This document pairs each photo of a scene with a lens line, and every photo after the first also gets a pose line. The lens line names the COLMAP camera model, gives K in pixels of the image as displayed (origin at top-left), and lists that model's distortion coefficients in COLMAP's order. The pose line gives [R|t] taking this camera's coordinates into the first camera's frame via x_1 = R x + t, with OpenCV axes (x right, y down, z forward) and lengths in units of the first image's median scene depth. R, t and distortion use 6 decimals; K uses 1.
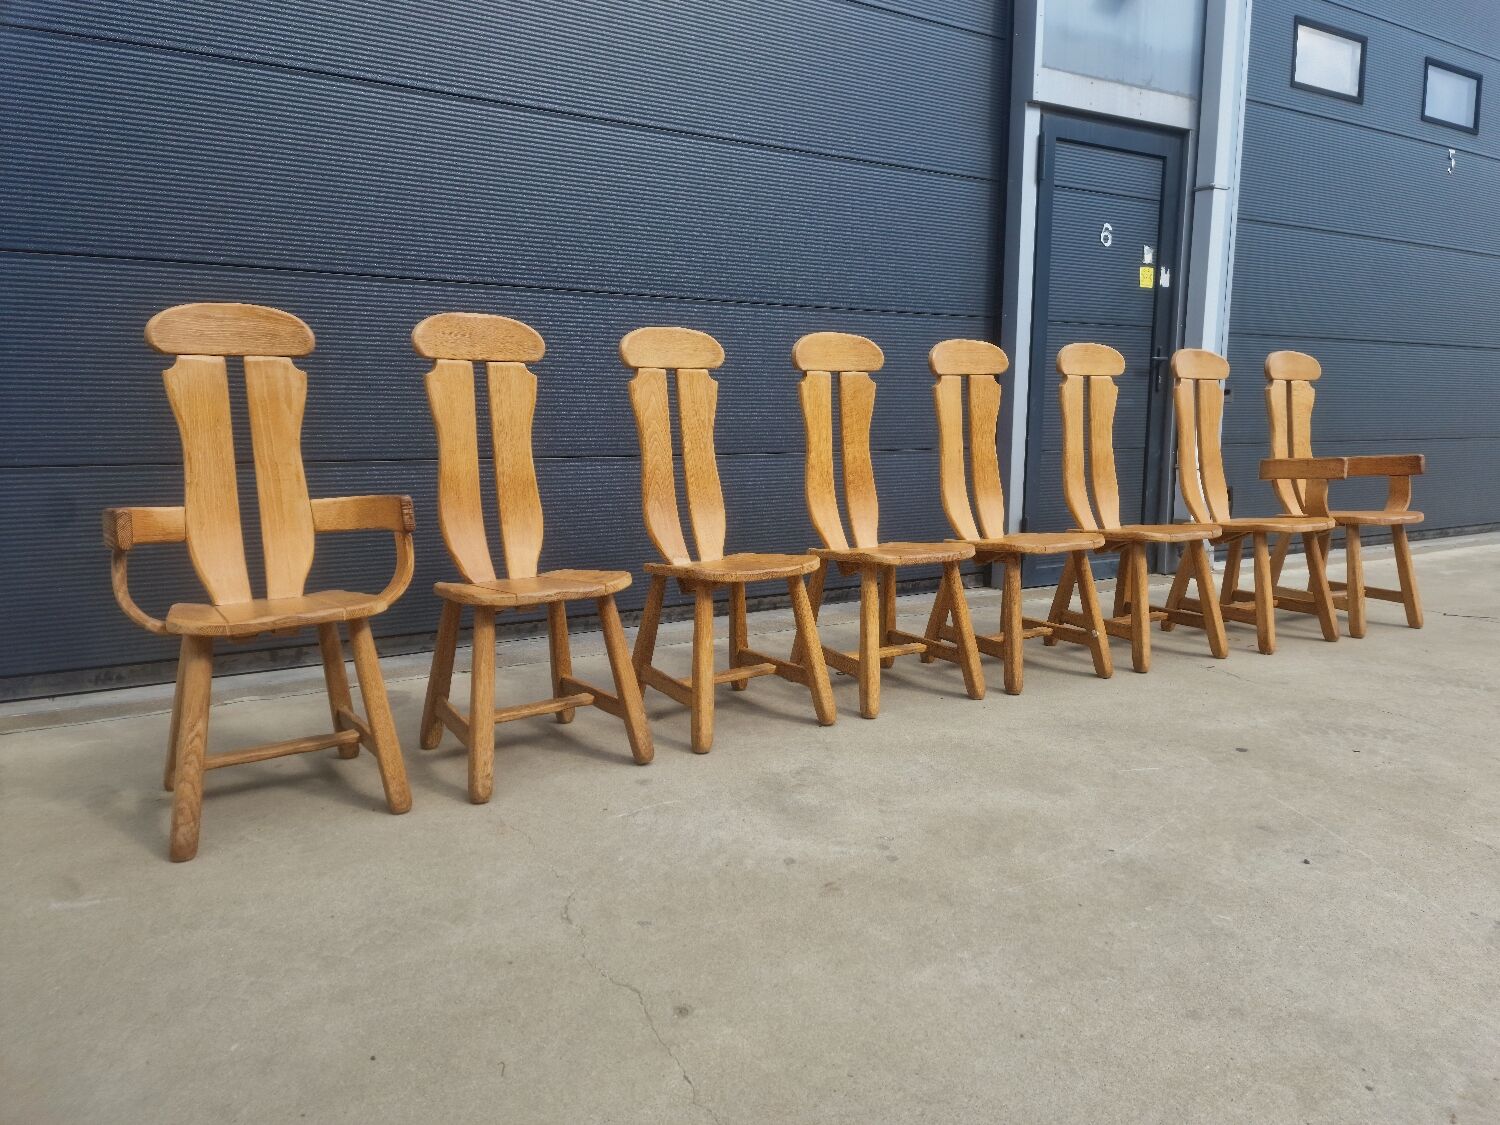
lens RADIAL K [[1008.5, 0, 762.1], [0, 1008.5, 552.2], [0, 0, 1]] dist [0.047359, -0.037608]
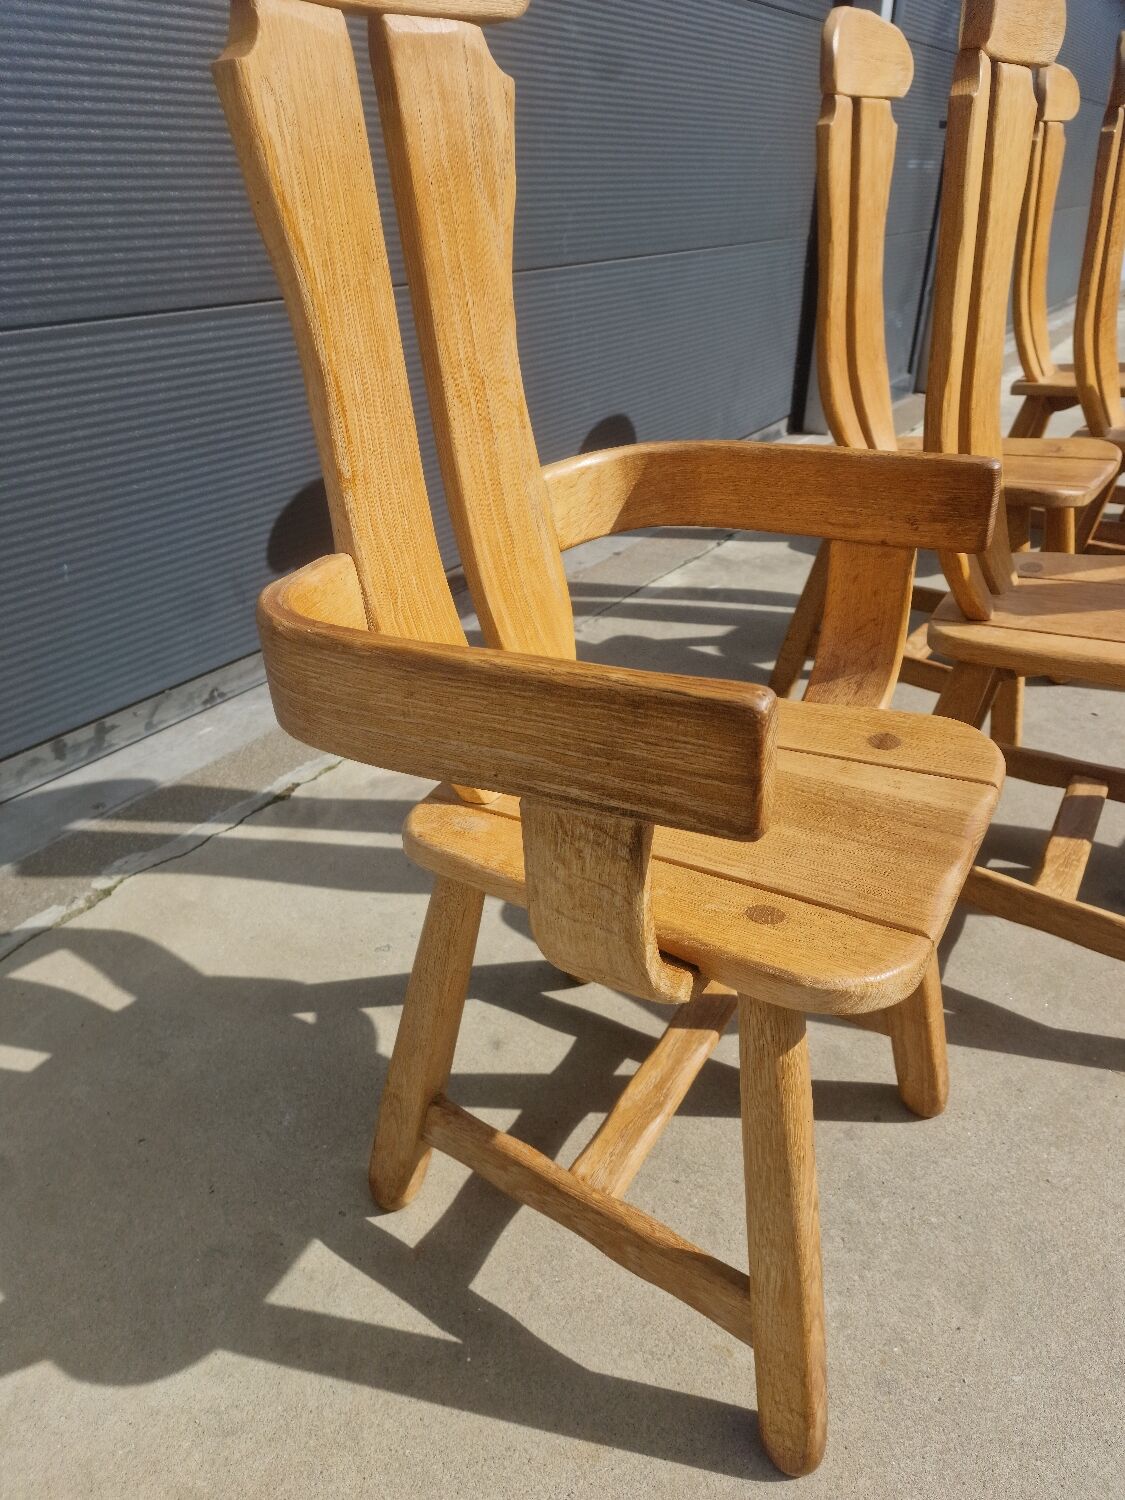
lens RADIAL K [[1008.5, 0, 553.8], [0, 1008.5, 752.3], [0, 0, 1]] dist [0.047359, -0.037608]
pose [[0.905340, -0.213595, 0.367065, -0.629749], [0.064820, 0.923689, 0.377619, -0.102511], [-0.419712, -0.318081, 0.850098, 0.661136]]
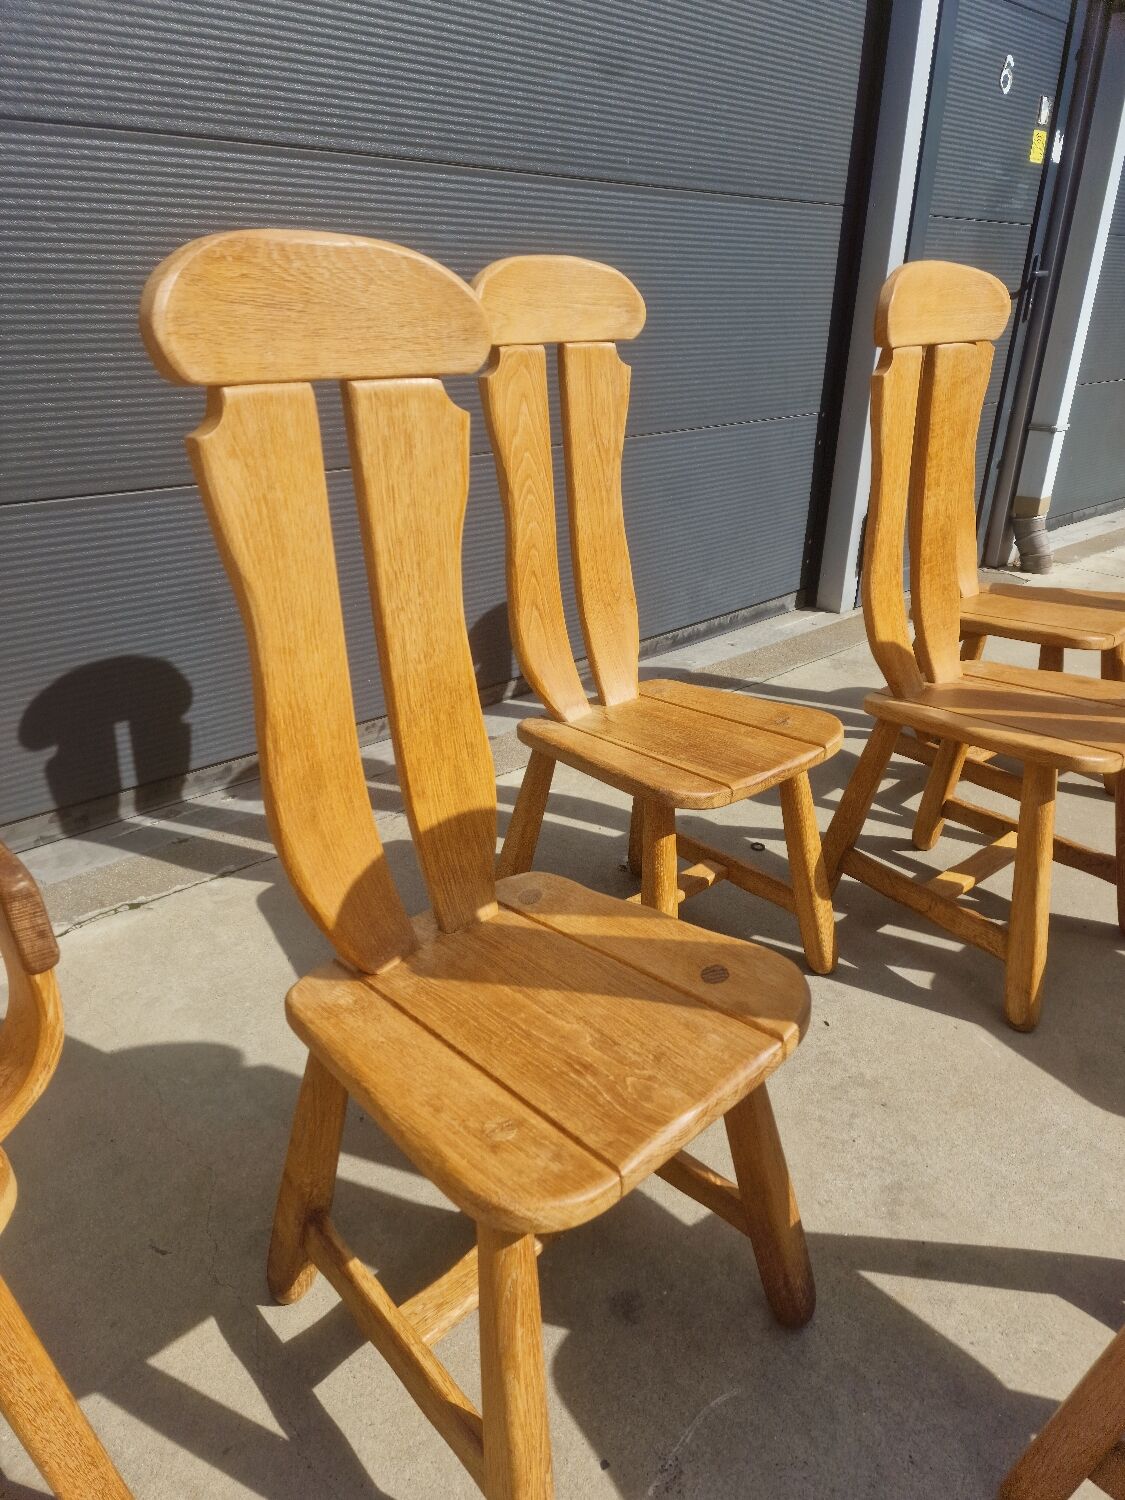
lens RADIAL K [[1008.5, 0, 579.0], [0, 1008.5, 756.8], [0, 0, 1]] dist [0.047359, -0.037608]
pose [[0.978401, -0.074830, 0.192696, -0.217967], [0.015288, 0.955821, 0.293550, -0.175844], [-0.206149, -0.284264, 0.936321, 0.623219]]
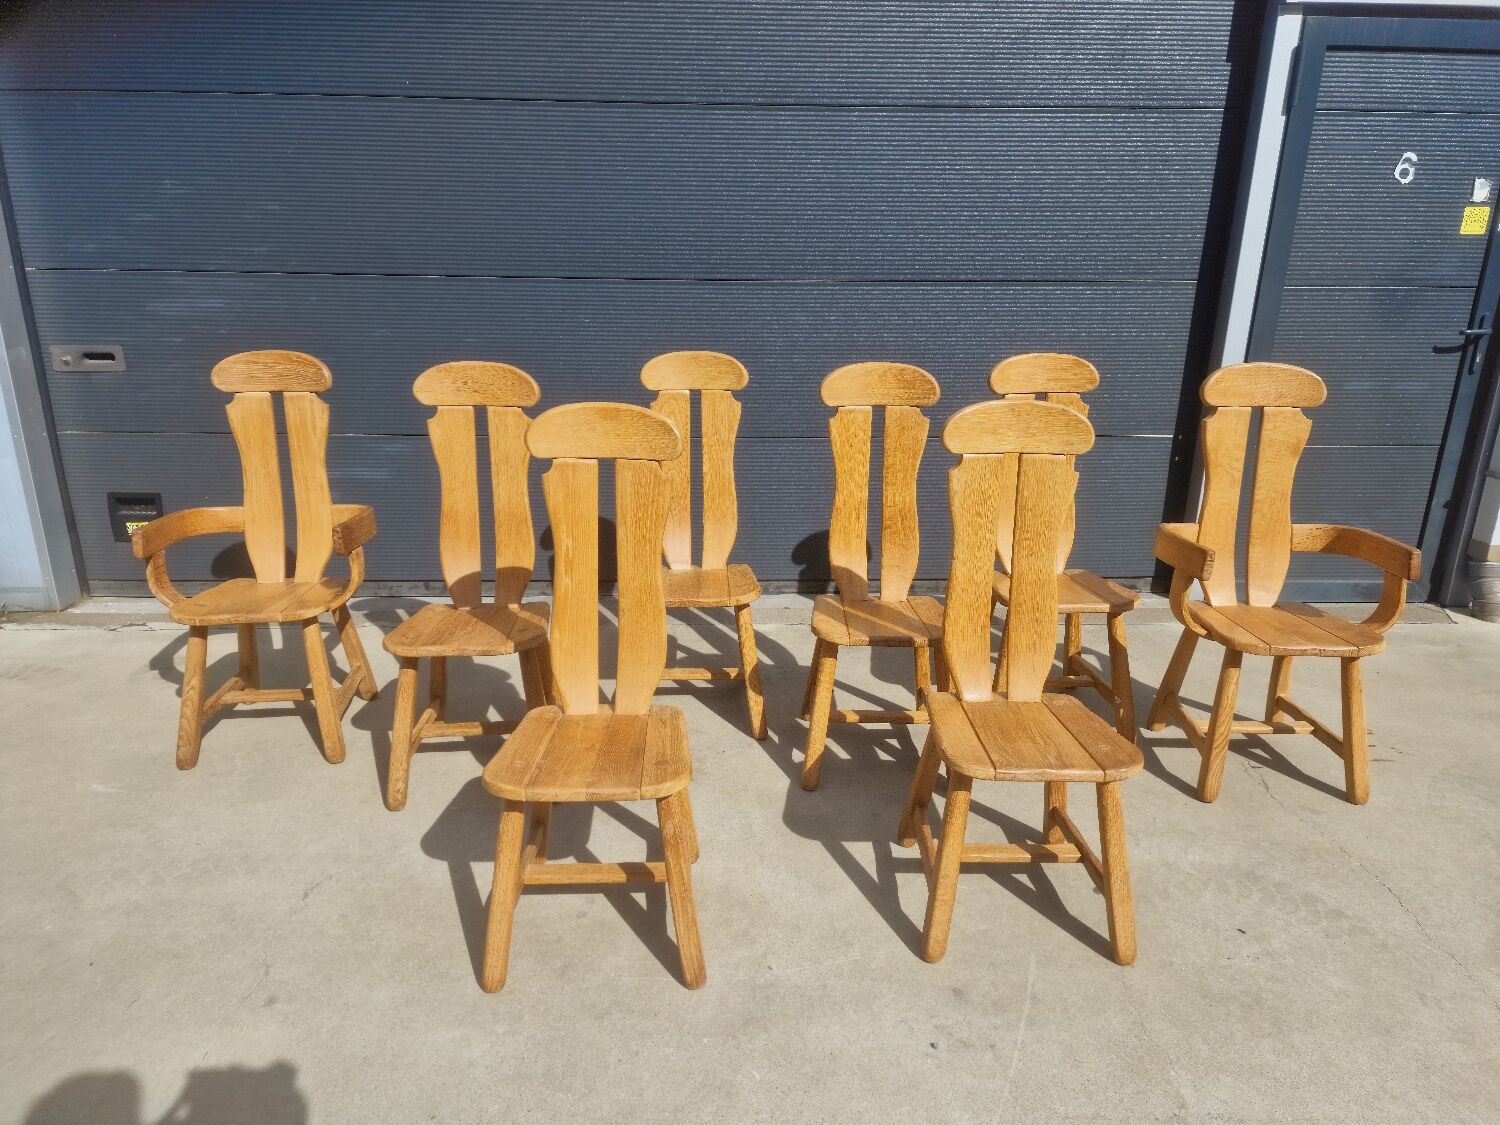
lens RADIAL K [[1008.5, 0, 756.6], [0, 1008.5, 582.5], [0, 0, 1]] dist [0.047359, -0.037608]
pose [[0.878905, 0.157048, -0.450402, 0.644233], [-0.075106, 0.978030, 0.194464, -0.255445], [0.471047, -0.137088, 0.871391, 0.128762]]
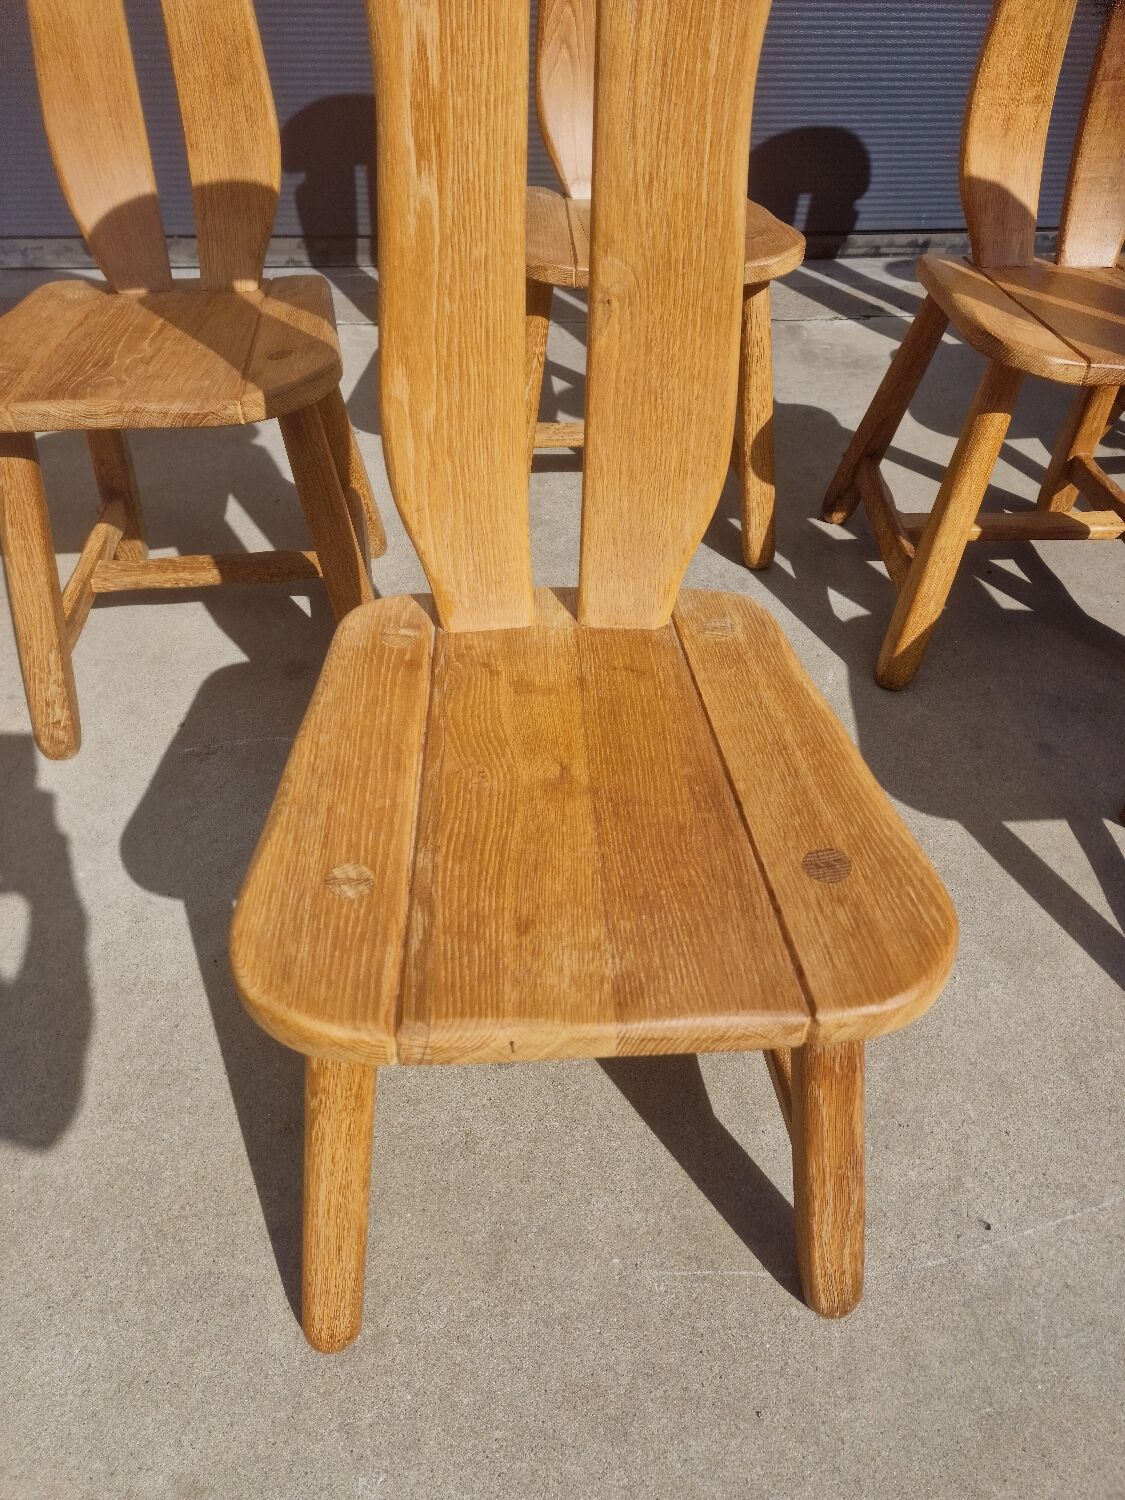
lens RADIAL K [[1008.5, 0, 546.9], [0, 1008.5, 748.2], [0, 0, 1]] dist [0.047359, -0.037608]
pose [[0.894114, 0.320068, -0.313236, 0.217271], [-0.075416, 0.797059, 0.599174, -0.103814], [0.441444, -0.512107, 0.736799, 0.612705]]
